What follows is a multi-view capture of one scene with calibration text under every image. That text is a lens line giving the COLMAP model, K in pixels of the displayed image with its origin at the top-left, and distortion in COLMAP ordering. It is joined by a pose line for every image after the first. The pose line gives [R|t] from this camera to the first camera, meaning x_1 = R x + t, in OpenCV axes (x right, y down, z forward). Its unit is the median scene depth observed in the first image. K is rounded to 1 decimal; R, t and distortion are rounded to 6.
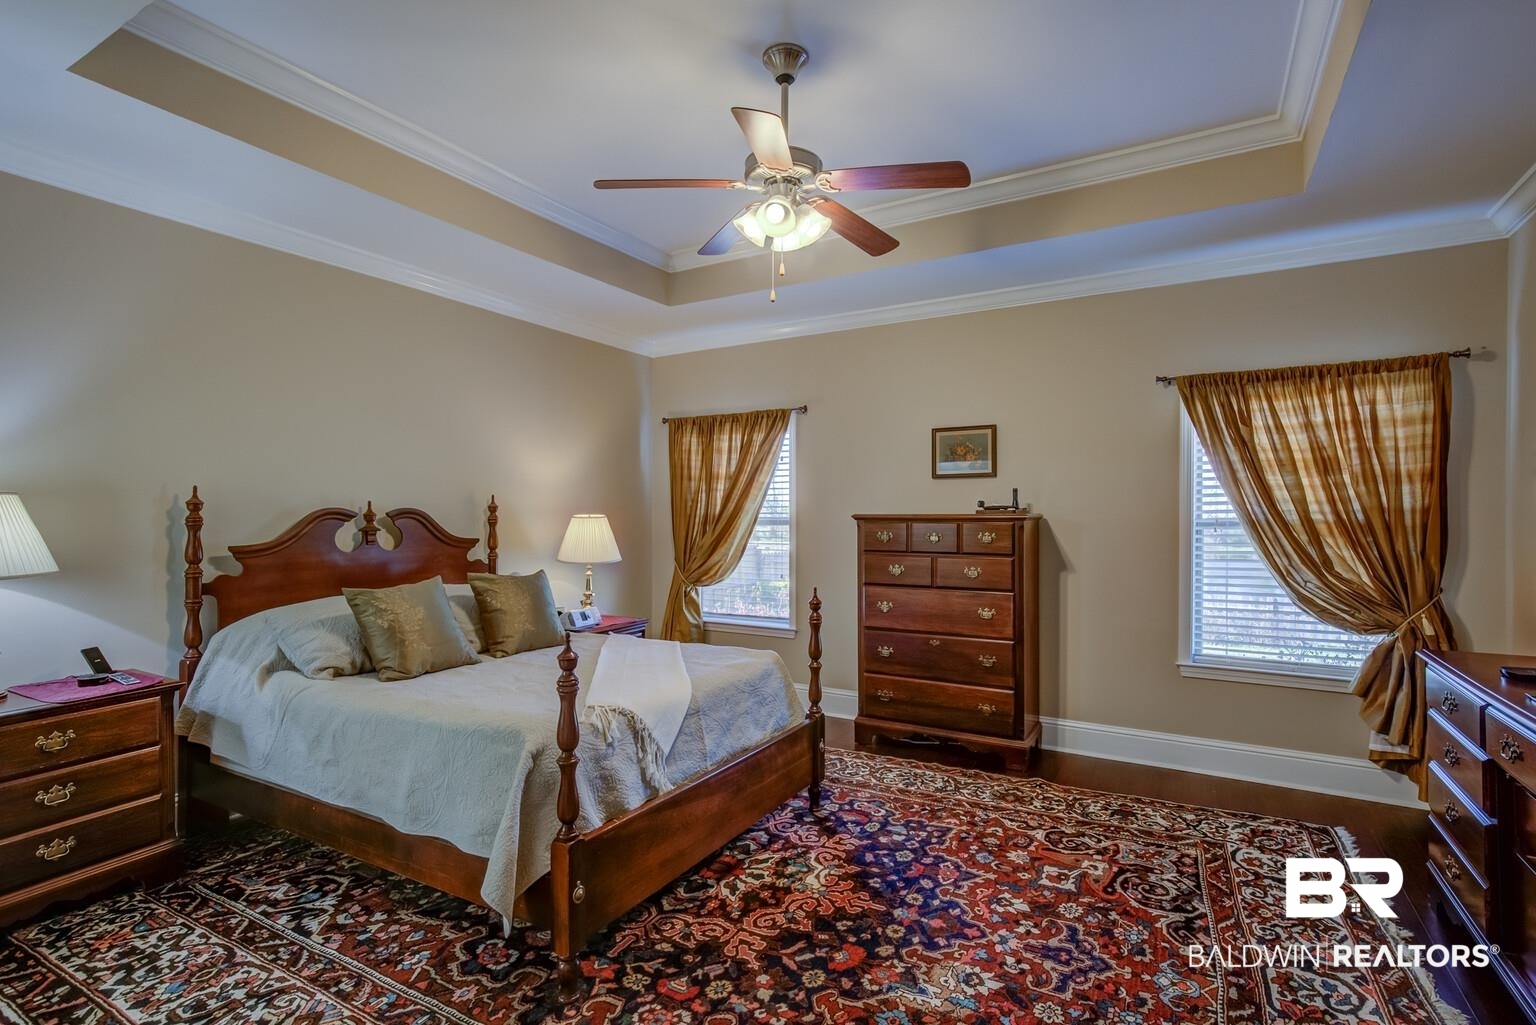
lens RADIAL K [[702.3, 0, 775.5], [0, 702.3, 516.5], [0, 0, 1]] dist [-0.001113, -0.000159]
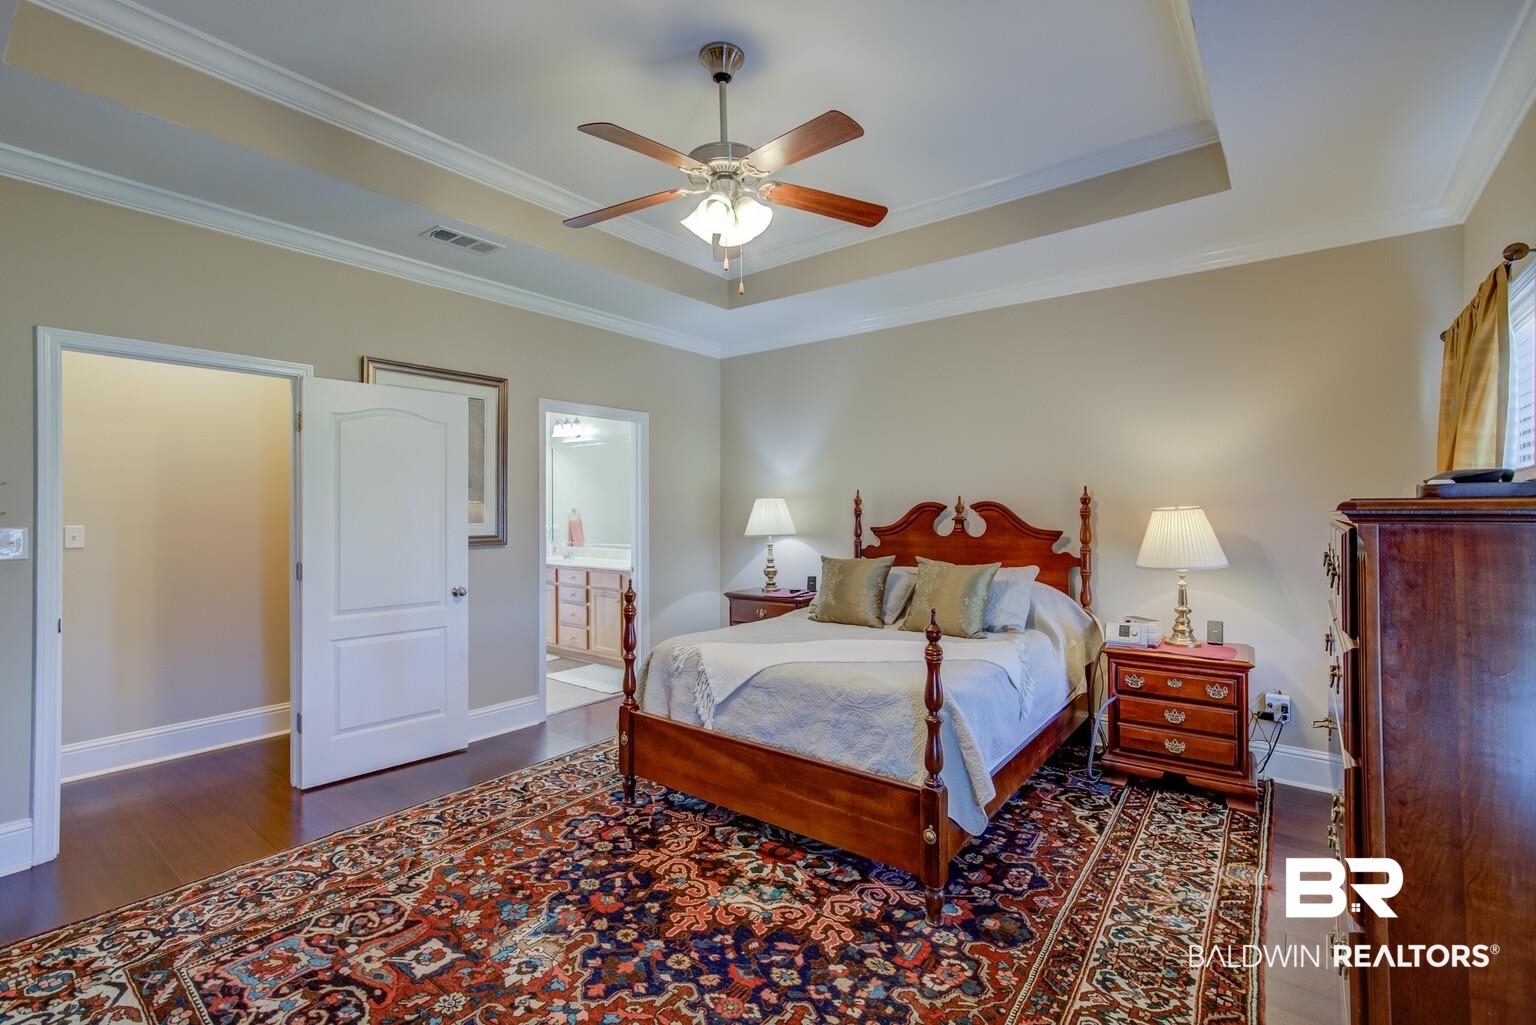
lens RADIAL K [[702.3, 0, 773.6], [0, 702.3, 503.9], [0, 0, 1]] dist [-0.001113, -0.000159]
pose [[-0.120214, -0.006429, -0.992727, 0.990981], [-0.003876, 0.999974, -0.006007, 0.000366], [0.992740, 0.003126, -0.120235, 1.173020]]
